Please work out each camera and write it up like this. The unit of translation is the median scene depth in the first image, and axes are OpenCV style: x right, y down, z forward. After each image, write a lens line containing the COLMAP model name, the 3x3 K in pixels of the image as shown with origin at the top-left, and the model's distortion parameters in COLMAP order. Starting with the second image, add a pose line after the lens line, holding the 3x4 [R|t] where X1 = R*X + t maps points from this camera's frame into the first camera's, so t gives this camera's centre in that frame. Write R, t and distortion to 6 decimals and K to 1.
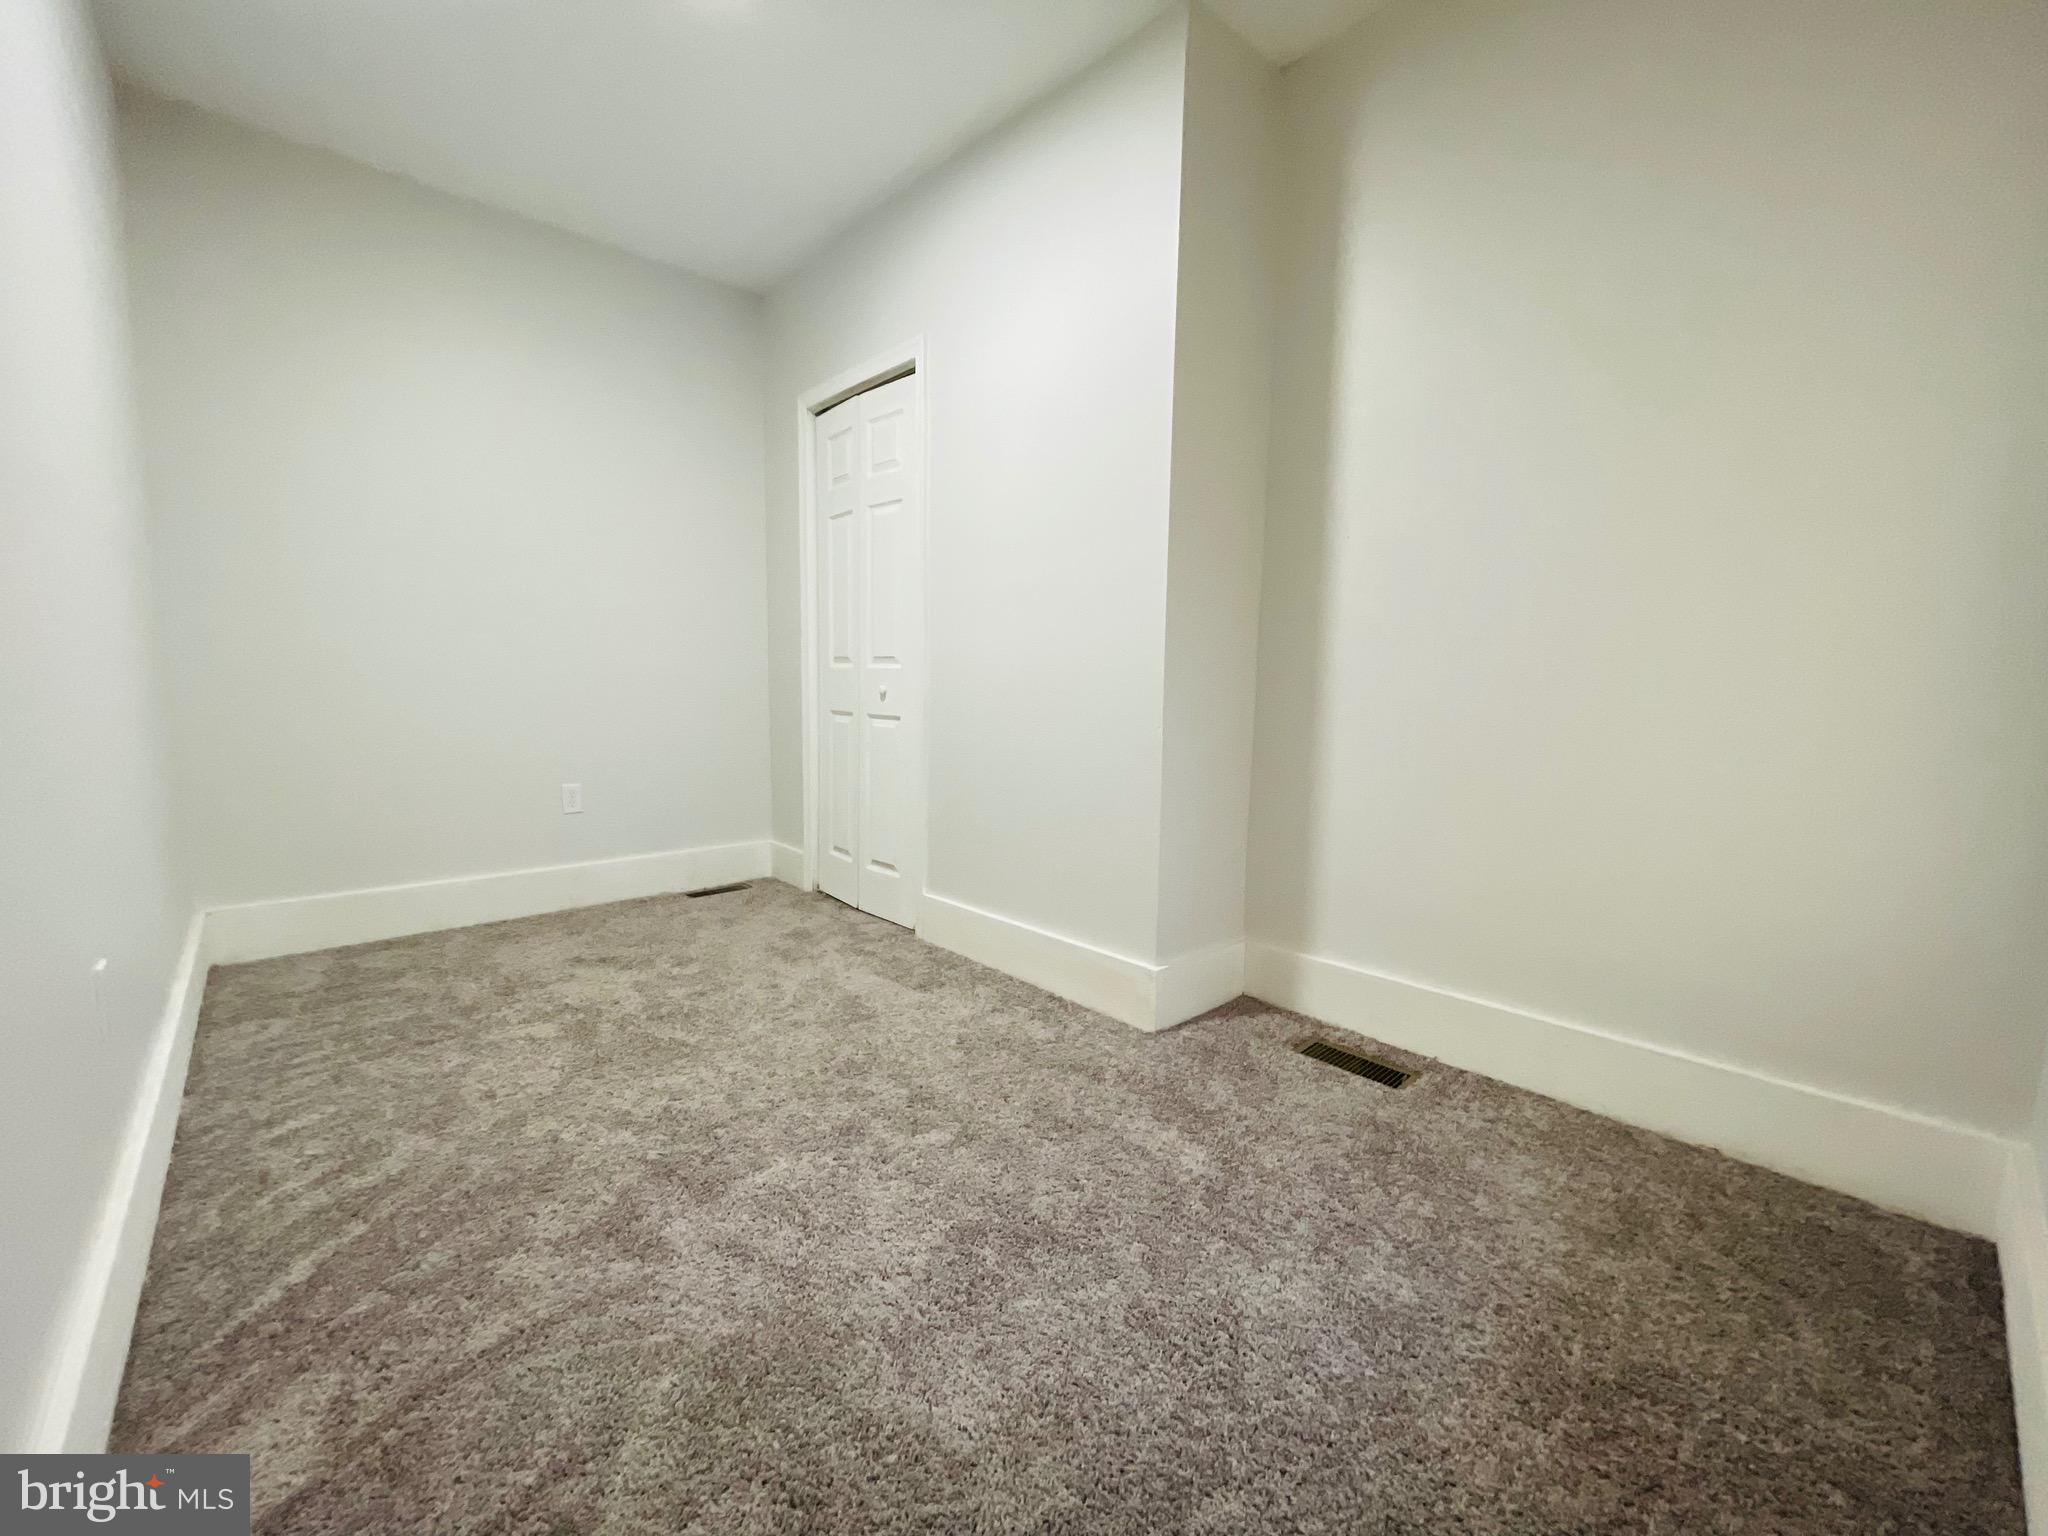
lens RADIAL K [[830.1, 0, 1024.0], [0, 830.1, 768.0], [0, 0, 1]] dist [-0.002456, -0.000189]
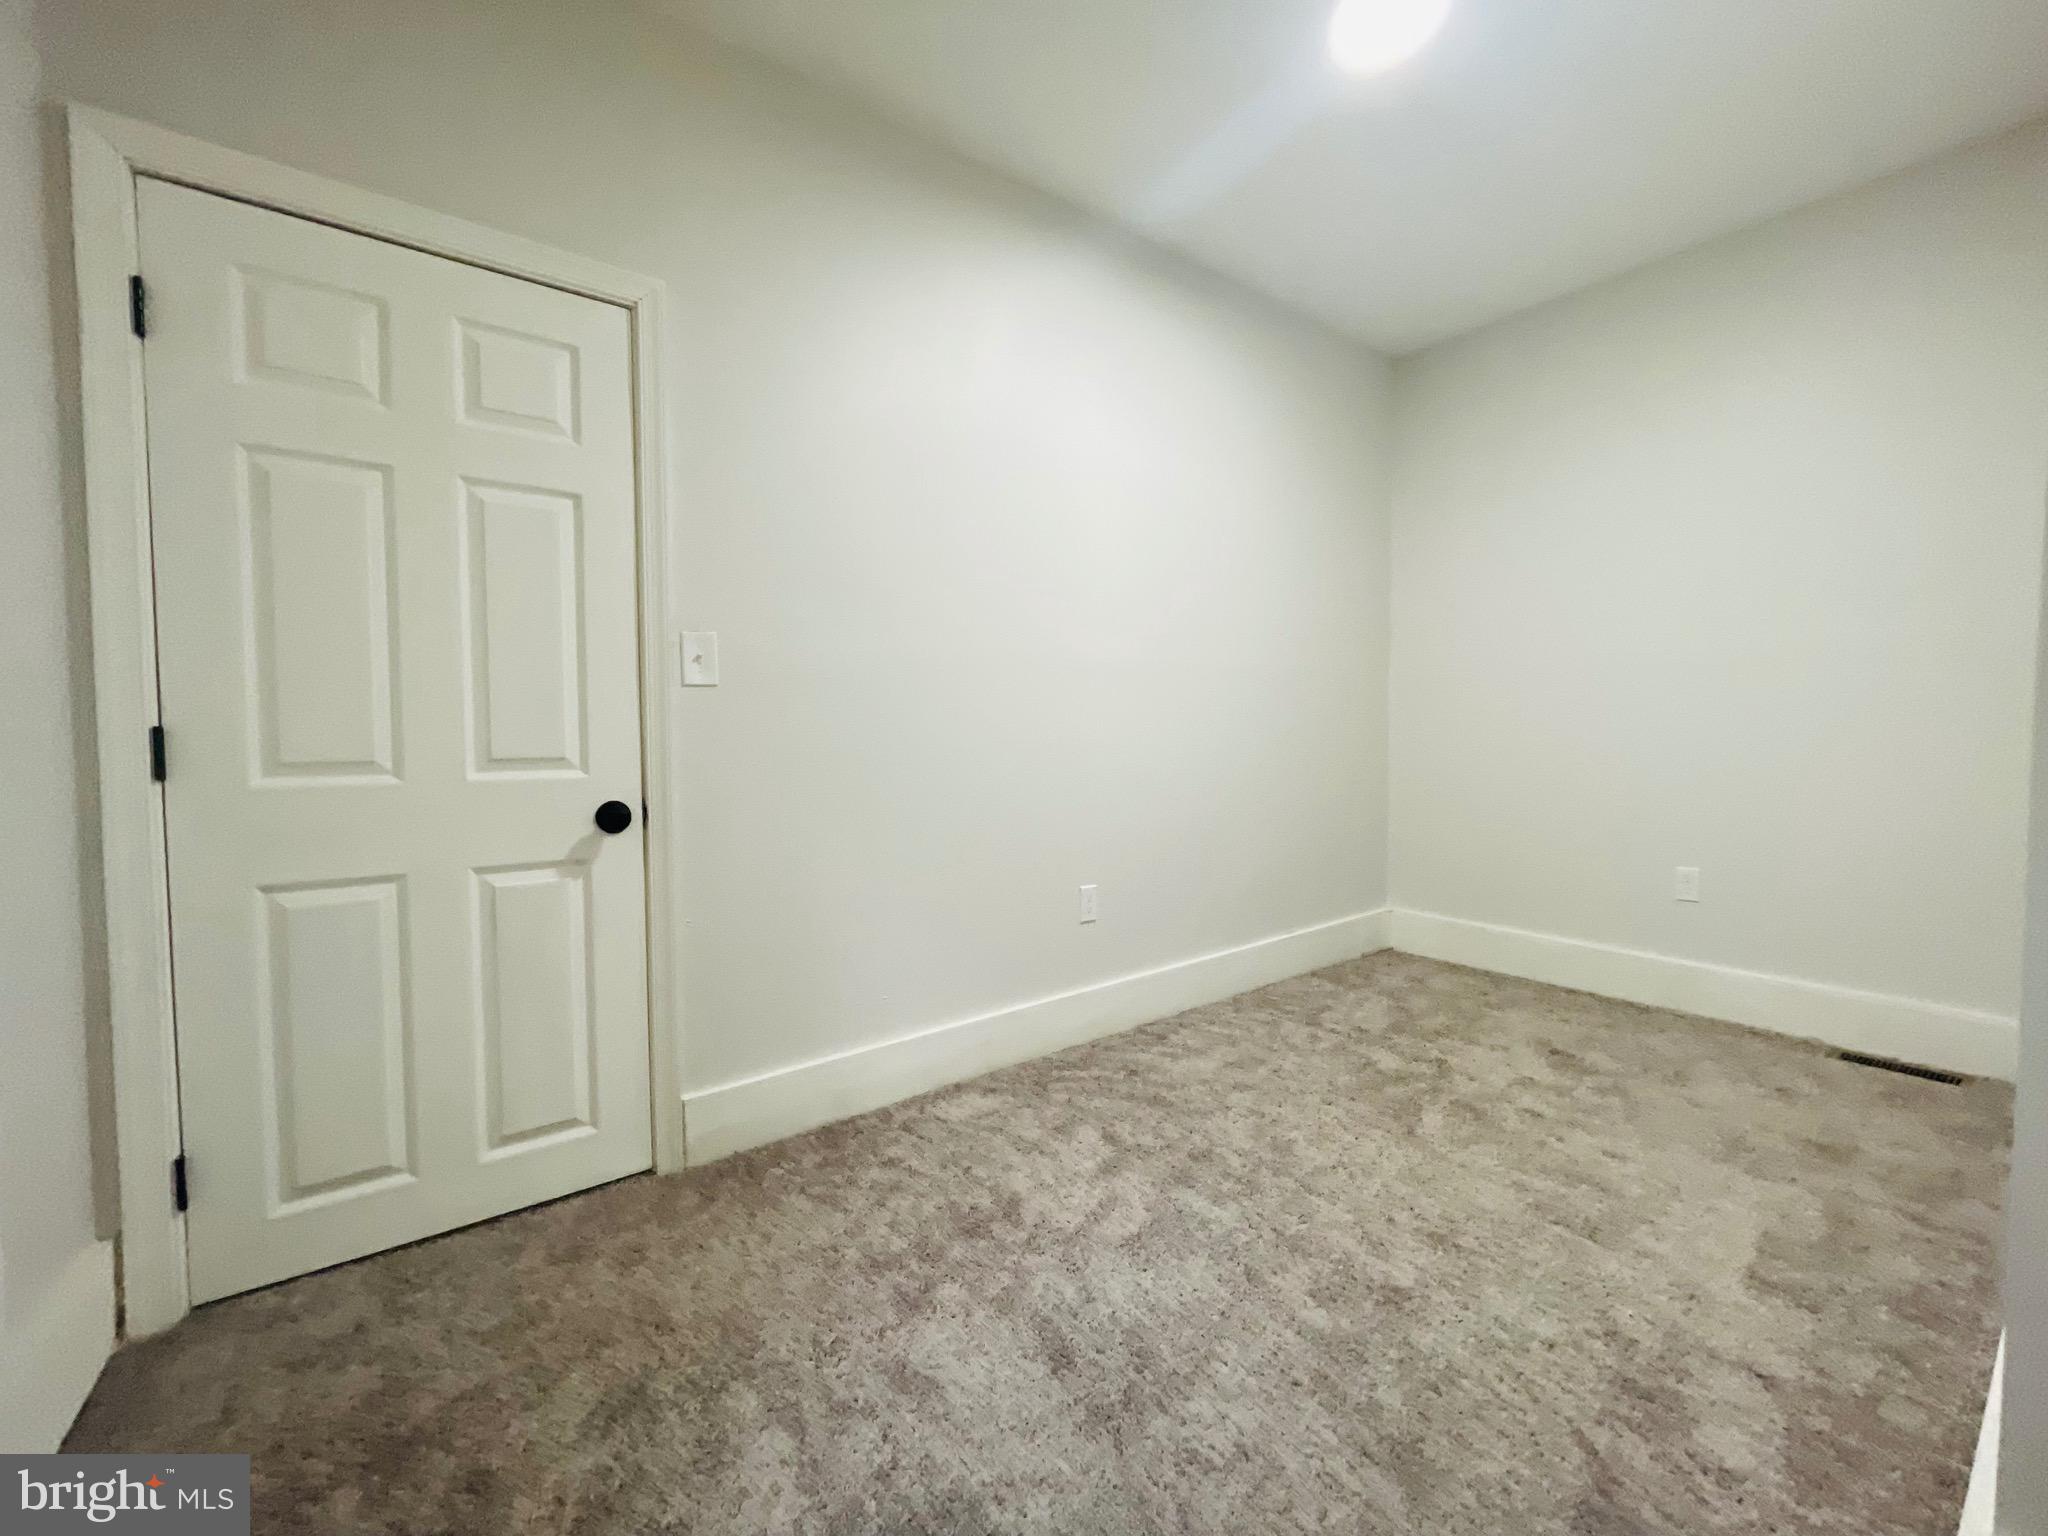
lens RADIAL K [[830.1, 0, 1024.0], [0, 830.1, 768.0], [0, 0, 1]] dist [-0.002456, -0.000189]
pose [[-0.095714, 0.032567, -0.994876, 0.500250], [-0.100793, 0.994011, 0.042235, -0.066128], [0.990293, 0.104319, -0.091858, 0.516893]]
